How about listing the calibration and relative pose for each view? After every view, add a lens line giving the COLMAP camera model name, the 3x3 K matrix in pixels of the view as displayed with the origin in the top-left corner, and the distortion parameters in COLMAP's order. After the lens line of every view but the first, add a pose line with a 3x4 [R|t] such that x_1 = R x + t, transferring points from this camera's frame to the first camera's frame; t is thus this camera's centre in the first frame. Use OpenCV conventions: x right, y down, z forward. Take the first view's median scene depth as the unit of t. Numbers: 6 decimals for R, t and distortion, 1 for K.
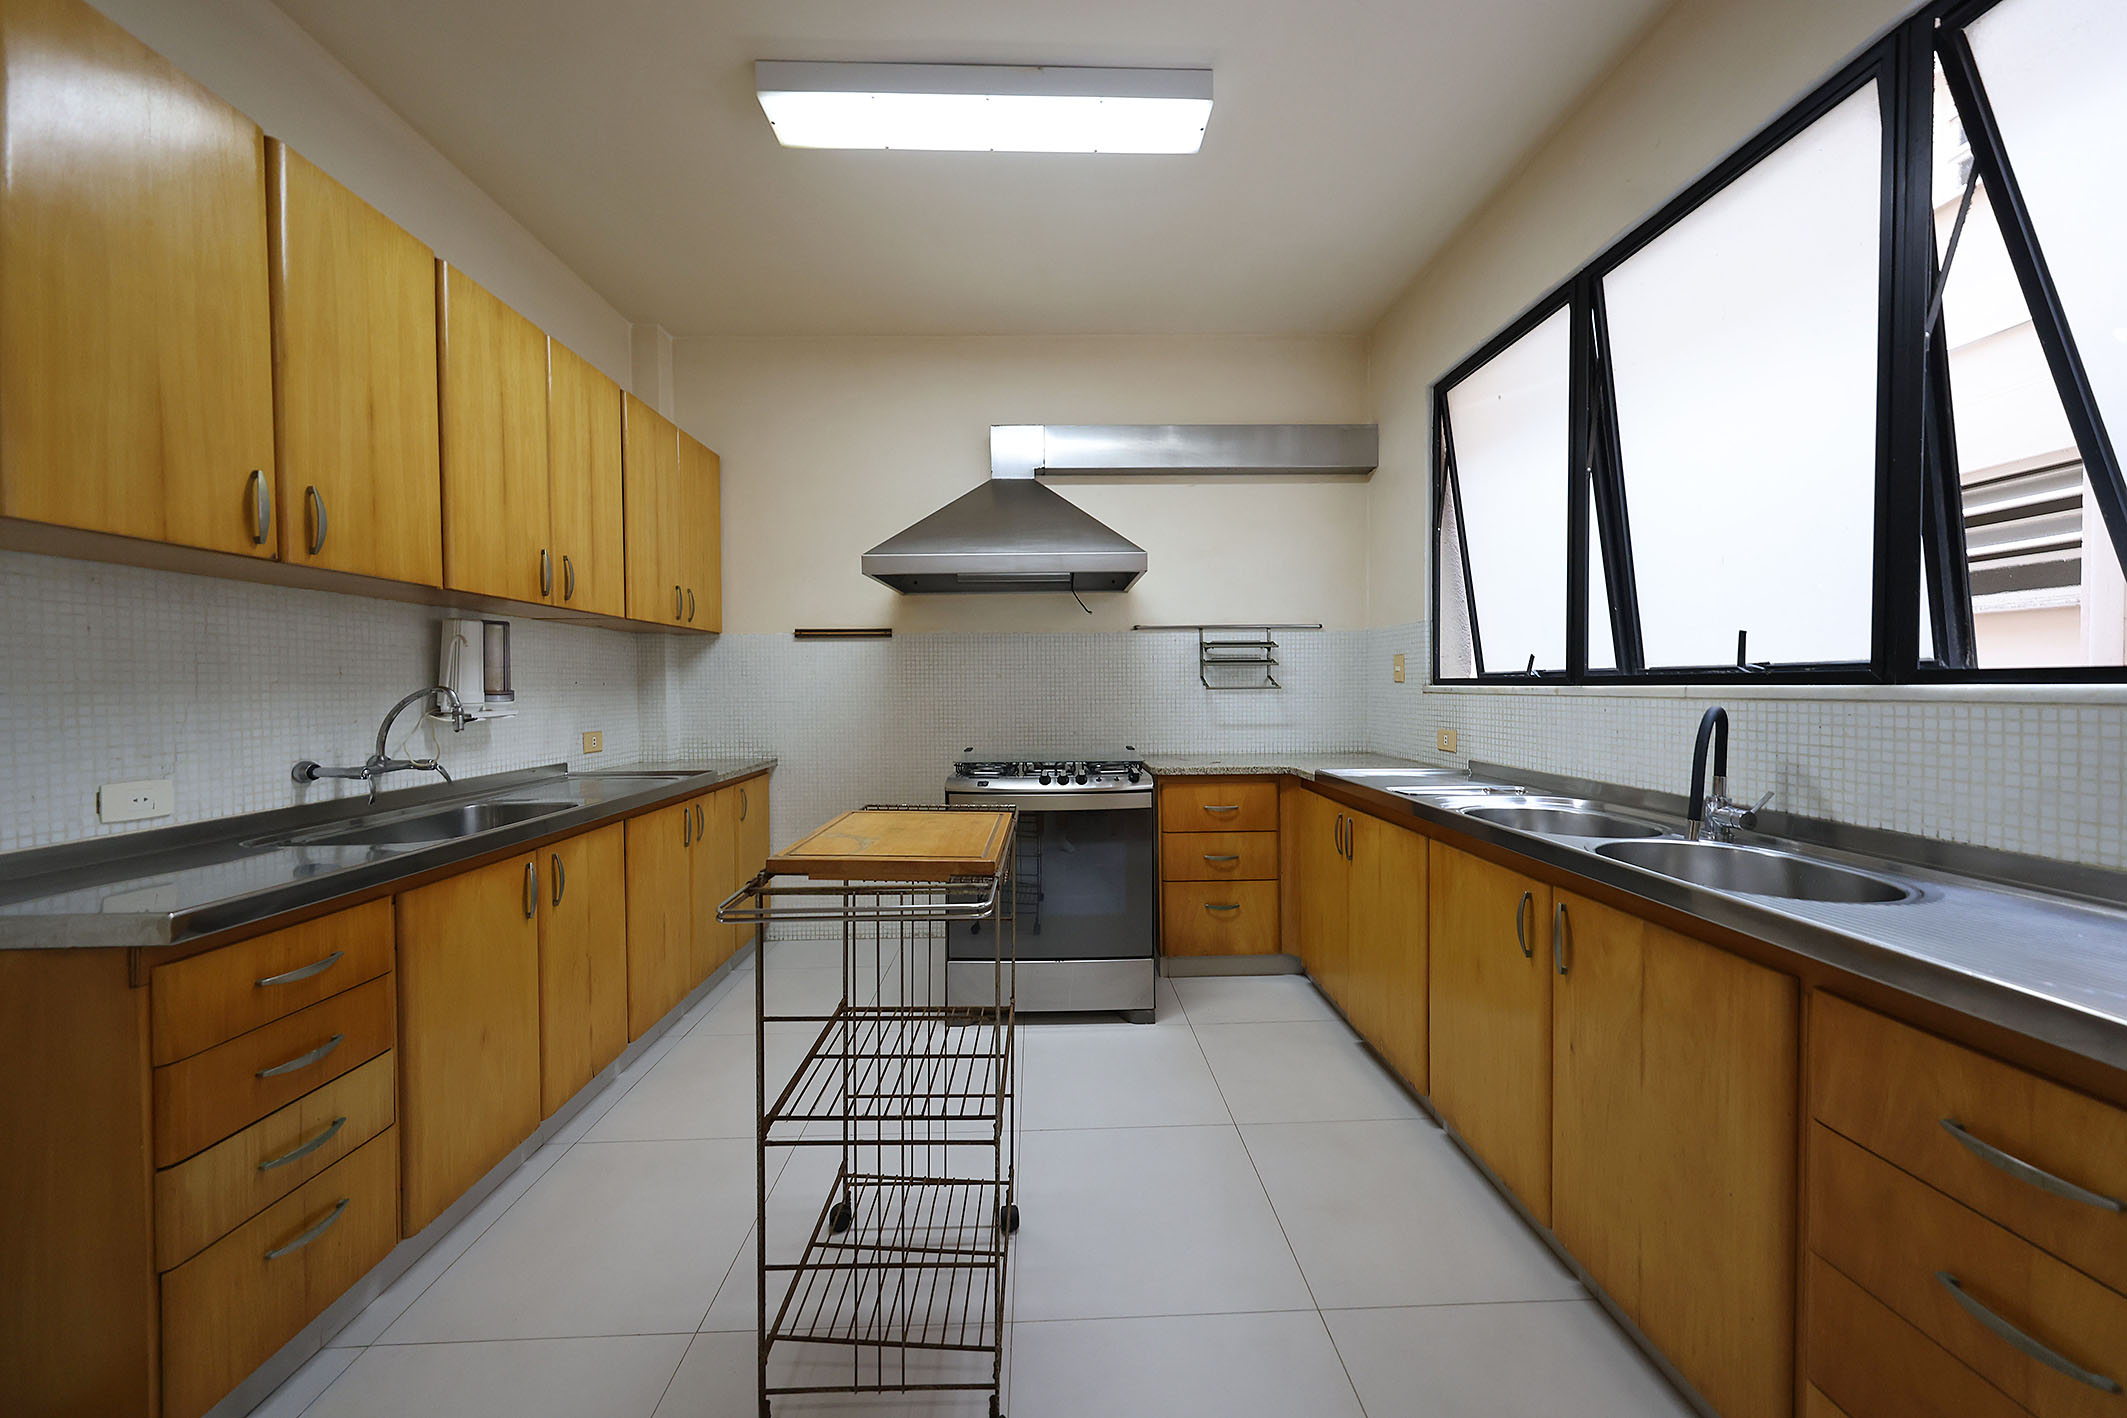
lens RADIAL K [[743.3, 0, 1093.5], [0, 743.3, 697.2], [0, 0, 1]] dist [0.001621, 0.000223]
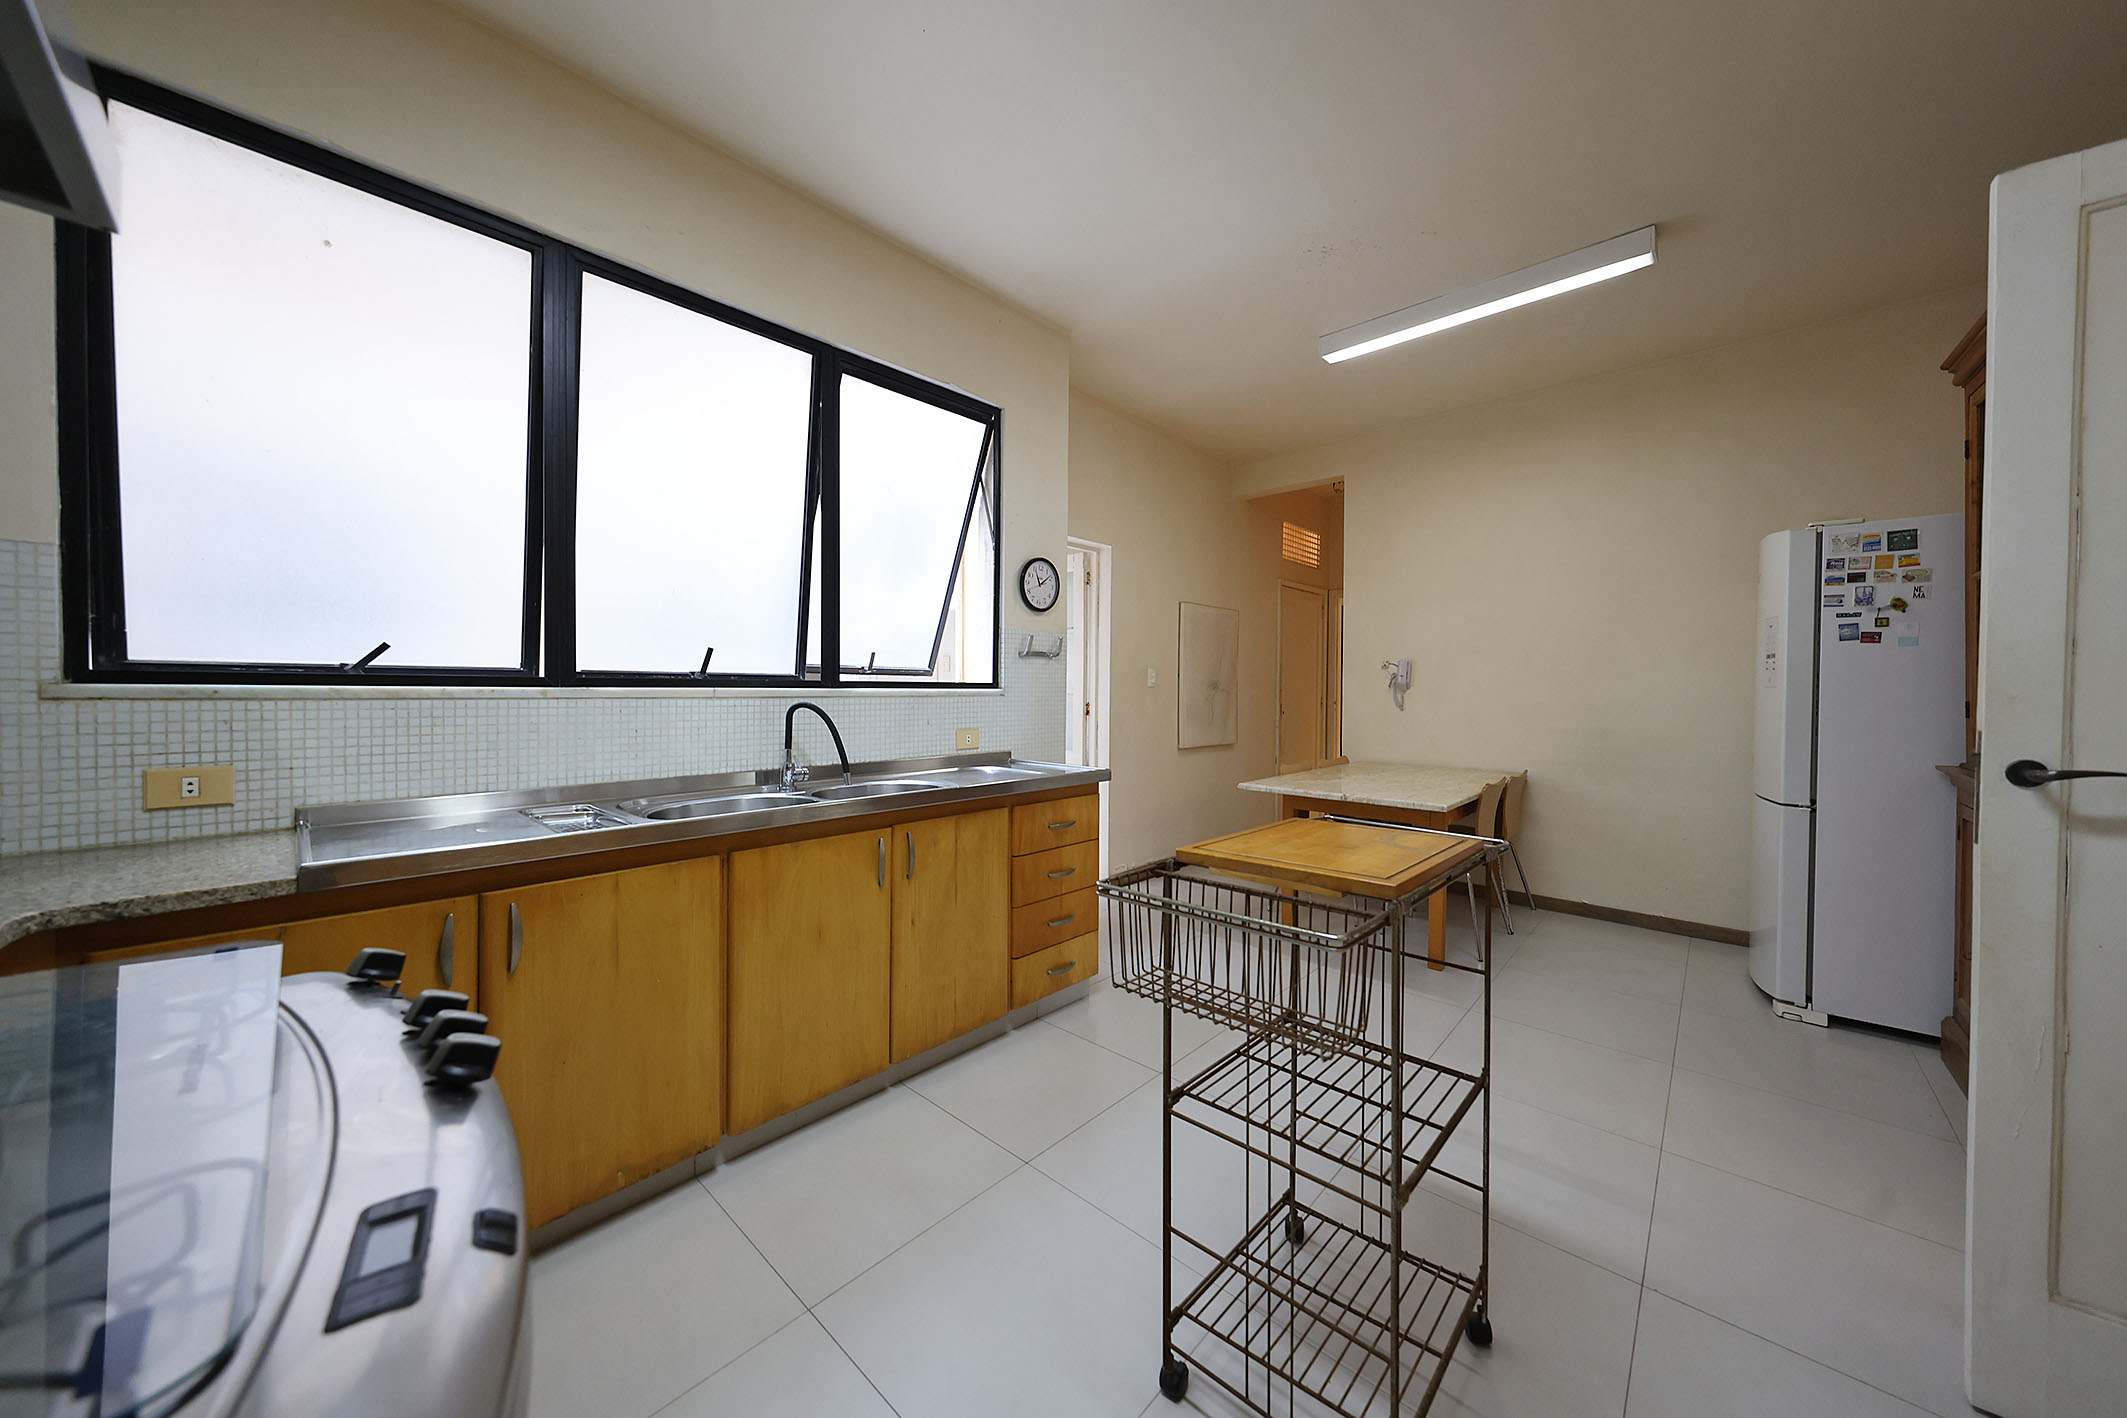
lens RADIAL K [[743.3, 0, 1043.0], [0, 743.3, 701.2], [0, 0, 1]] dist [0.001621, 0.000223]
pose [[-0.680172, -0.005755, 0.733030, -0.463948], [0.011237, 0.999770, 0.018276, -0.007901], [-0.732966, 0.020667, -0.679951, 1.281231]]
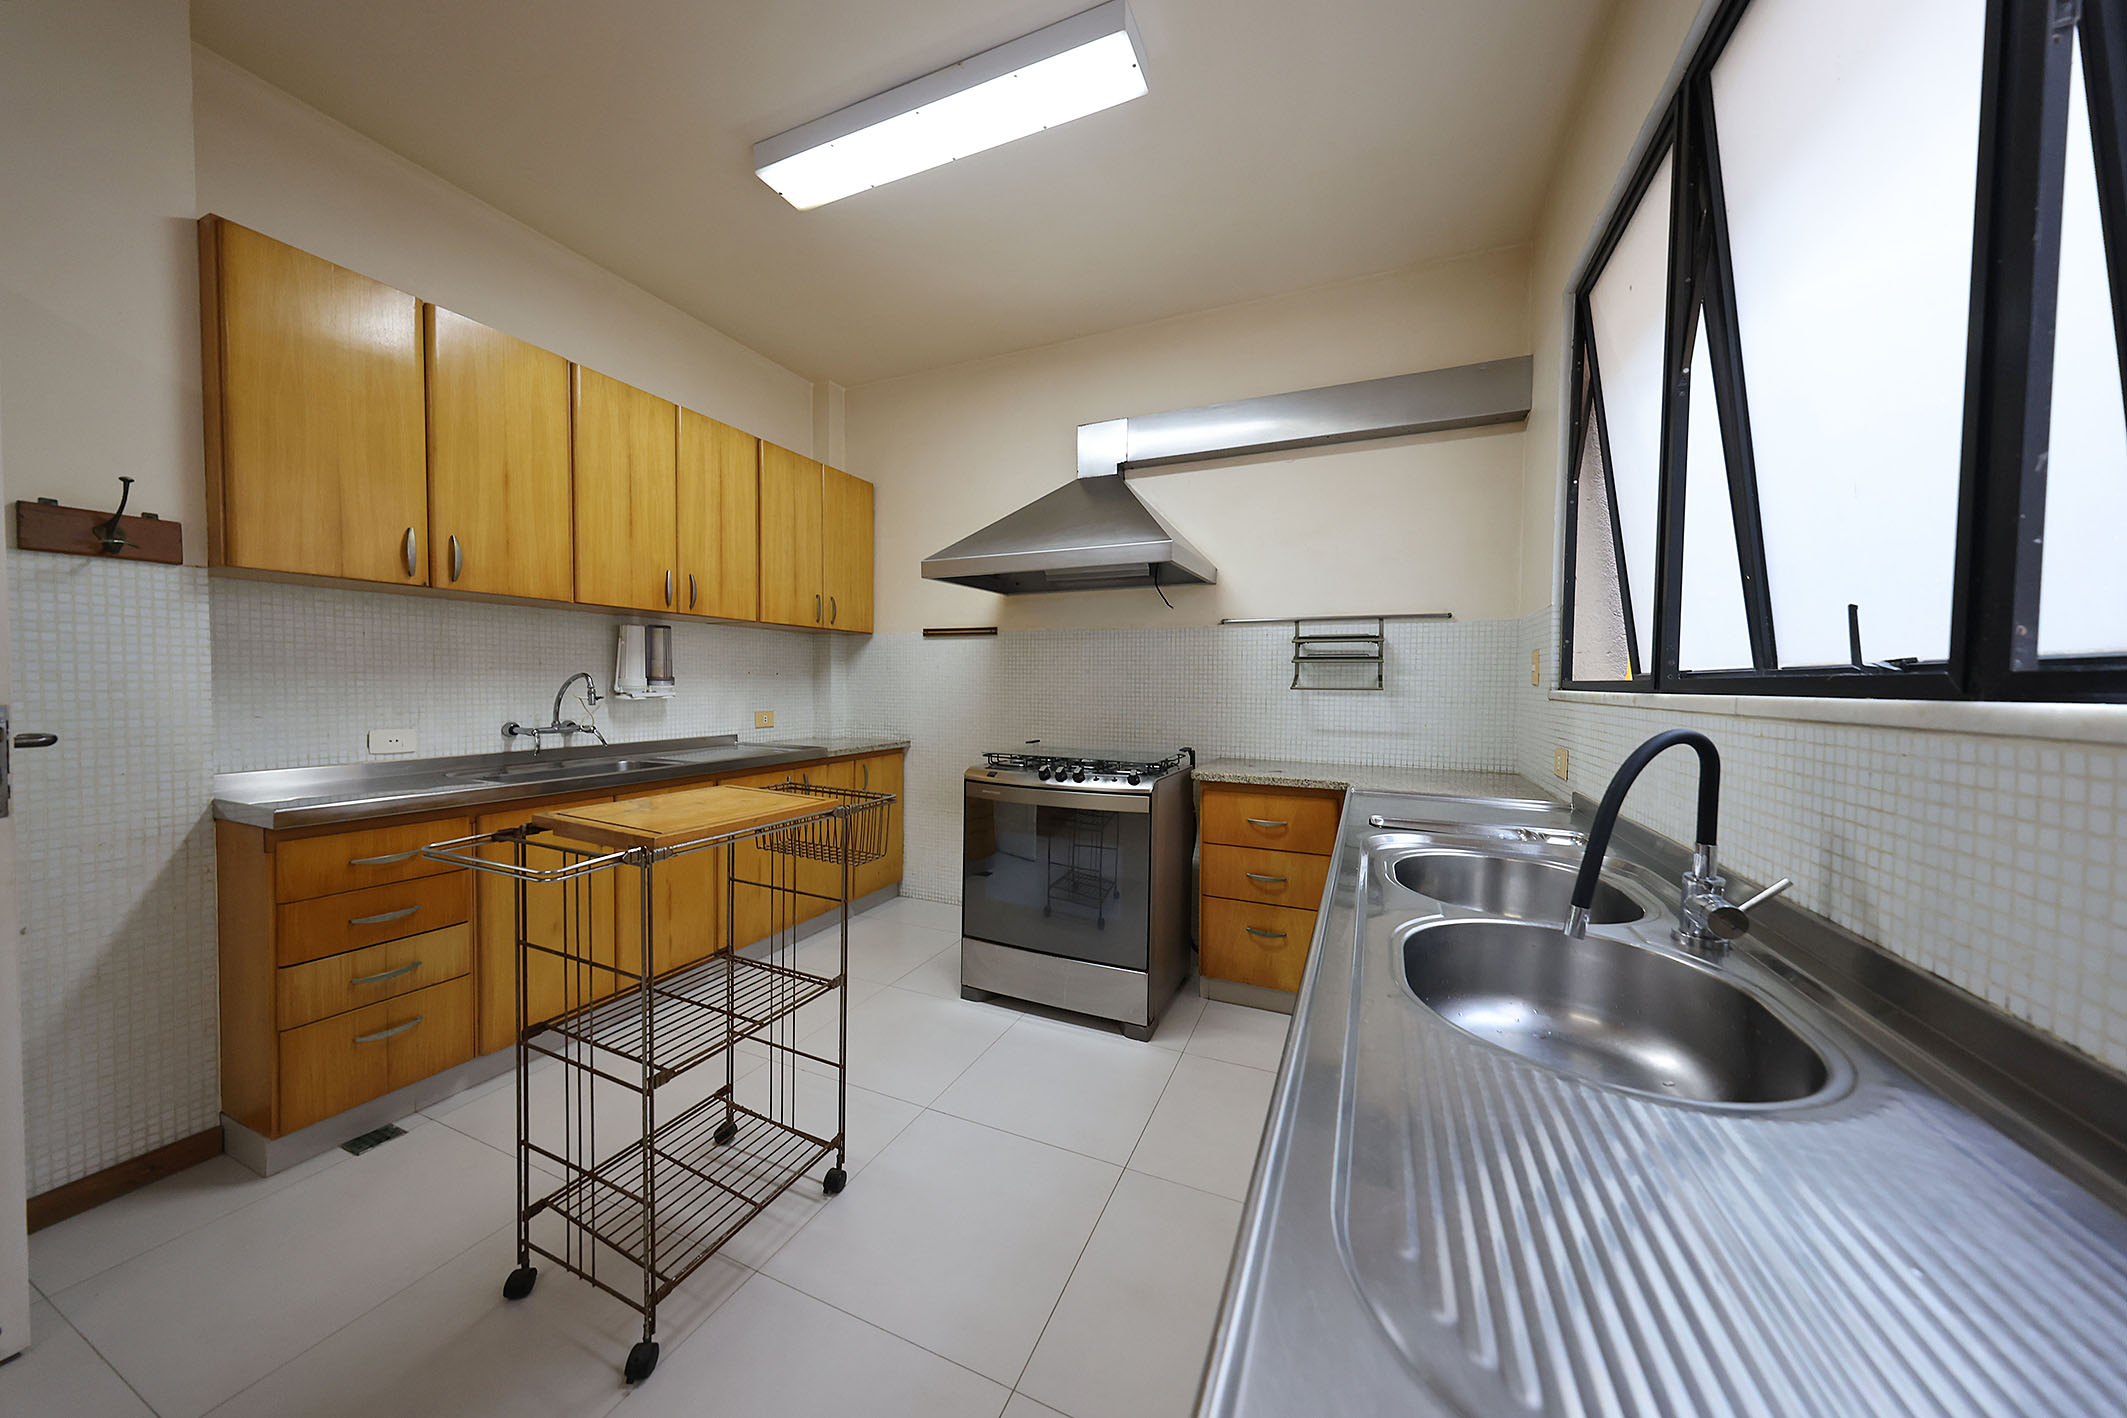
lens RADIAL K [[725.5, 0, 1092.6], [0, 725.5, 699.7], [0, 0, 1]] dist [0.000403, 0.000846]
pose [[0.895777, 0.028780, -0.443570, 0.505293], [-0.025702, 0.999586, 0.012951, -0.005631], [0.443759, -0.000201, 0.896146, 0.185894]]
